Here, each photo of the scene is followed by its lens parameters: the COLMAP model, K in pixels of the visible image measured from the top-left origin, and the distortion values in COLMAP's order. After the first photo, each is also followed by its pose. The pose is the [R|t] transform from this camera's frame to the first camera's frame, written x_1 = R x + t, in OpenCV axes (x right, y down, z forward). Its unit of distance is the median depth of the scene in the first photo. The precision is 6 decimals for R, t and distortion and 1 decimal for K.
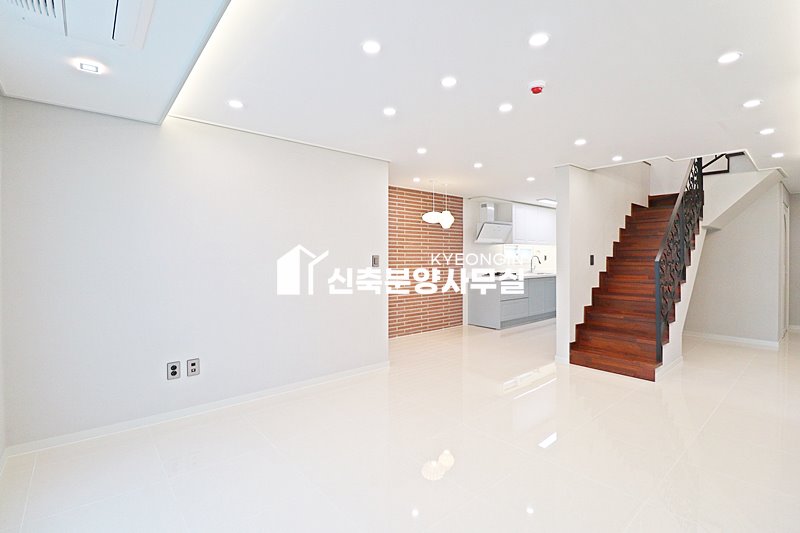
lens RADIAL K [[375.3, 0, 400.1], [0, 375.3, 255.3], [0, 0, 1]] dist [-0.005158, -0.006797]
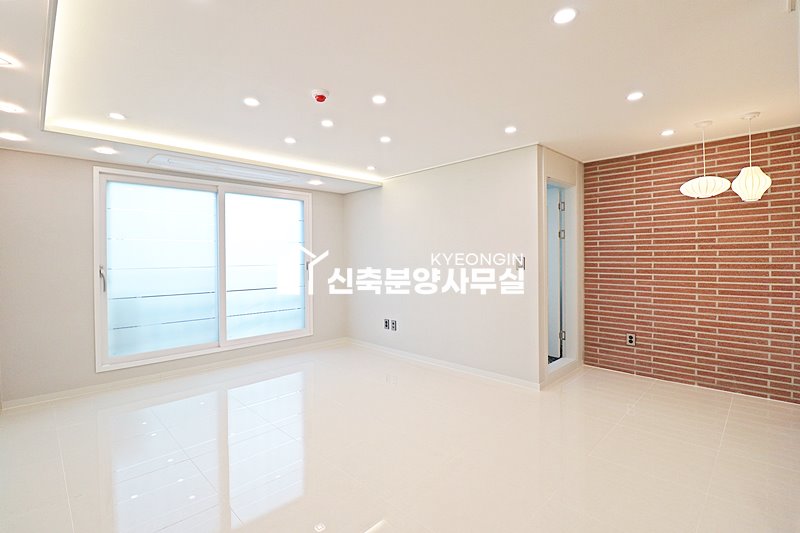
lens RADIAL K [[375.3, 0, 386.8], [0, 375.3, 262.5], [0, 0, 1]] dist [-0.005158, -0.006797]
pose [[0.061302, 0.006523, -0.998098, 0.617343], [0.010207, 0.999922, 0.007162, 0.004489], [0.998067, -0.010627, 0.061231, 0.486467]]
